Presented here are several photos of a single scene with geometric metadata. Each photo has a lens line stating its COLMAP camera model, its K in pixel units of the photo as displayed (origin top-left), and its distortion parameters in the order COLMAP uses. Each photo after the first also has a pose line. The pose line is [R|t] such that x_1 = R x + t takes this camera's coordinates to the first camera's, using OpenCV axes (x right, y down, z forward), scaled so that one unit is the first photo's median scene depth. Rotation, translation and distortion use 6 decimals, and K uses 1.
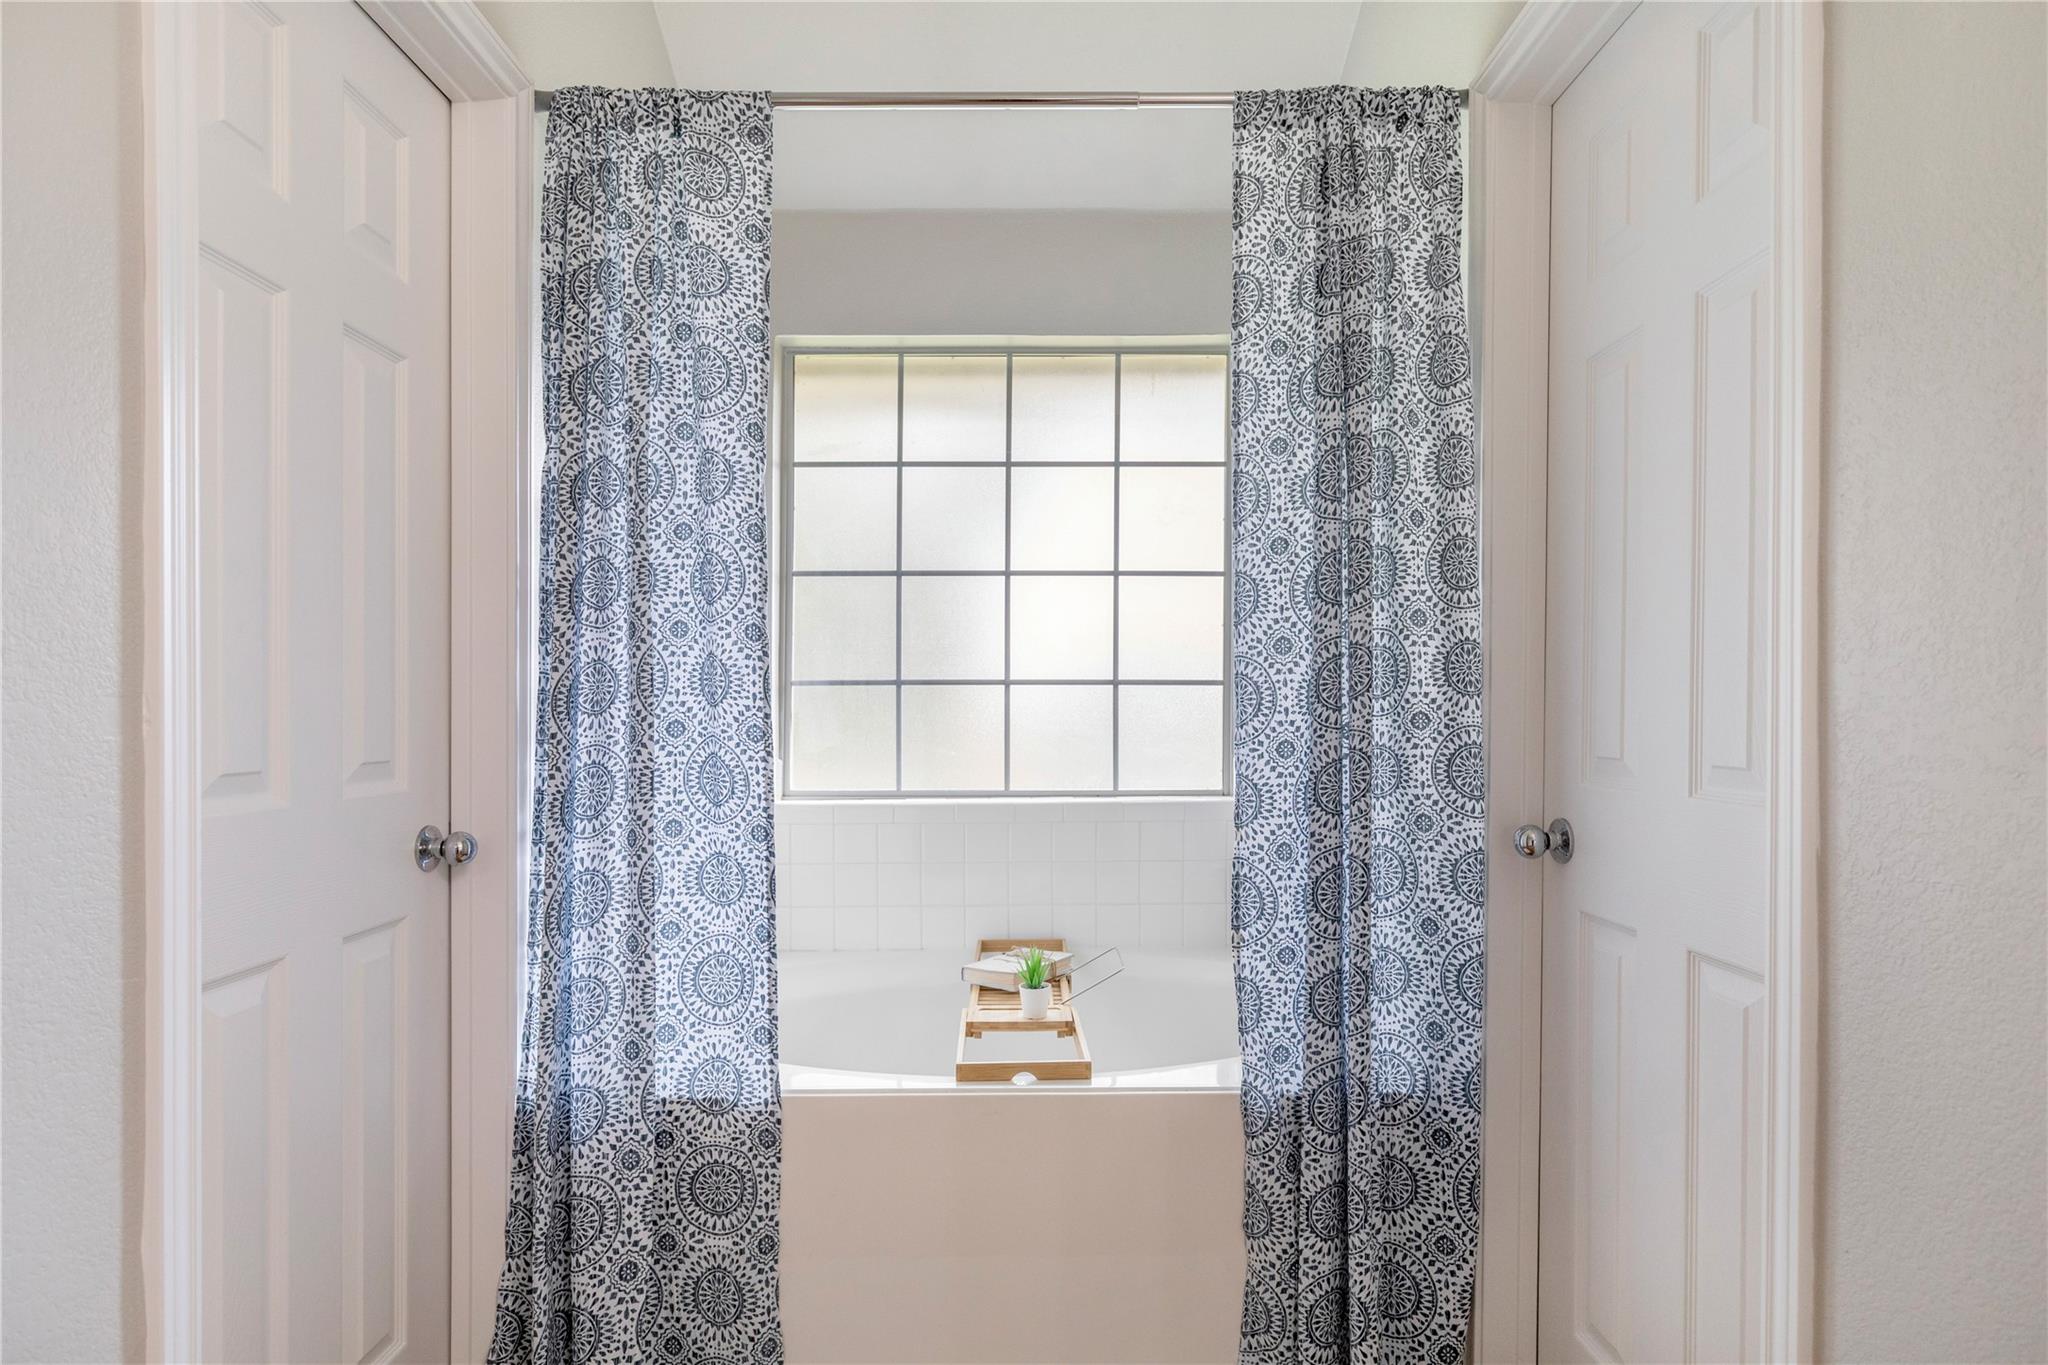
lens RADIAL K [[1116.9, 0, 1025.5], [0, 1116.9, 694.2], [0, 0, 1]] dist [0.001273, 0.000094]
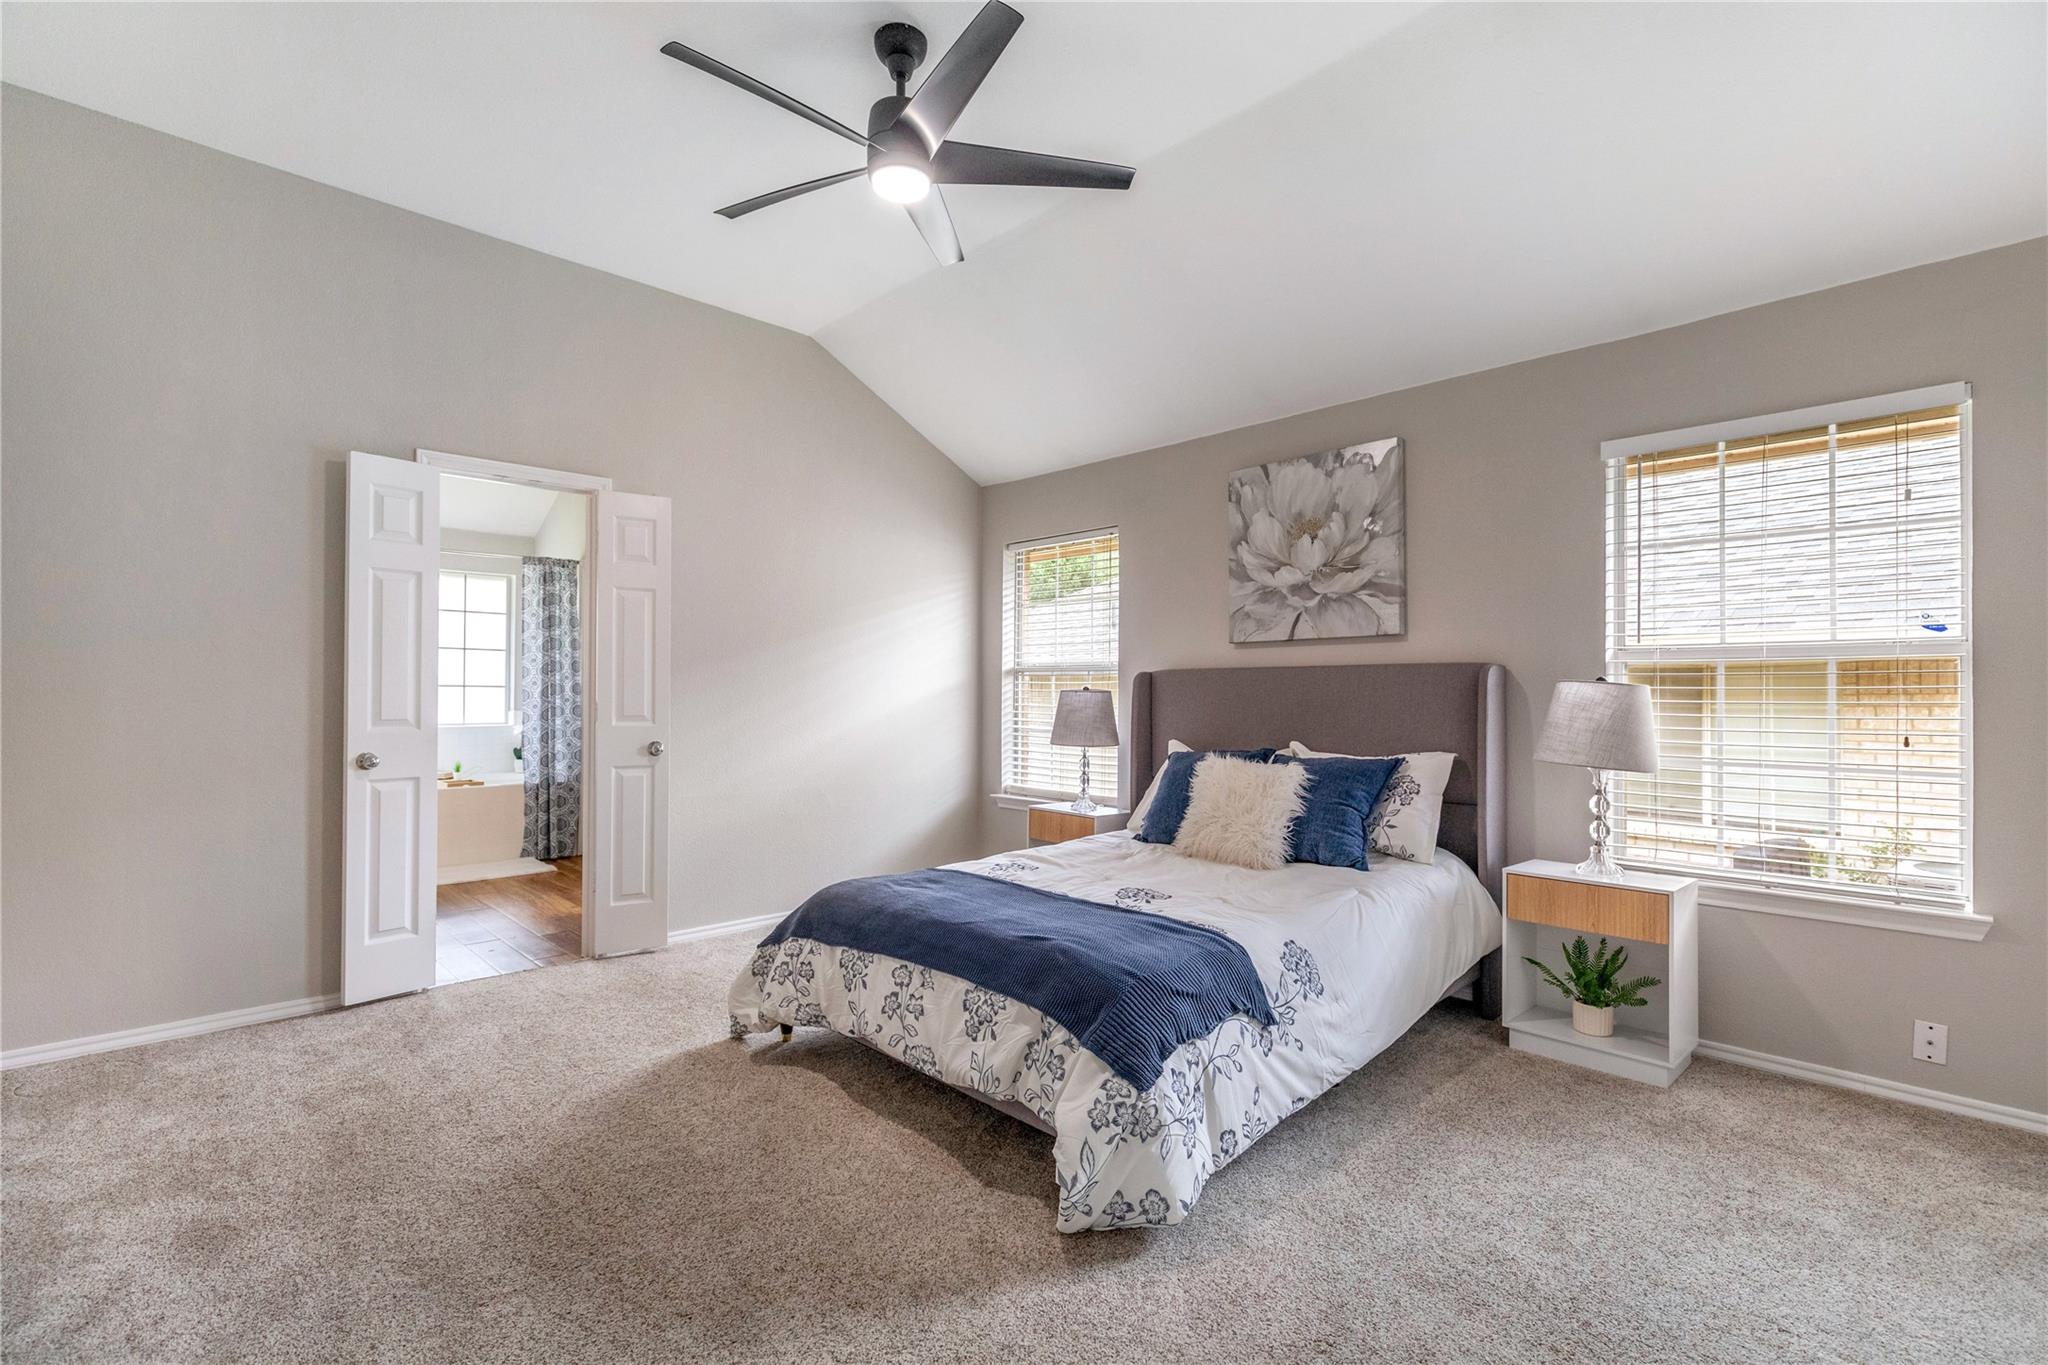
lens RADIAL K [[934.3, 0, 1025.8], [0, 934.3, 683.8], [0, 0, 1]] dist [0.003188, 0.000052]
pose [[0.718733, 0.003130, 0.695279, -0.963908], [-0.006458, 0.999977, 0.002173, -0.063270], [-0.695256, -0.006052, 0.718737, -3.074755]]
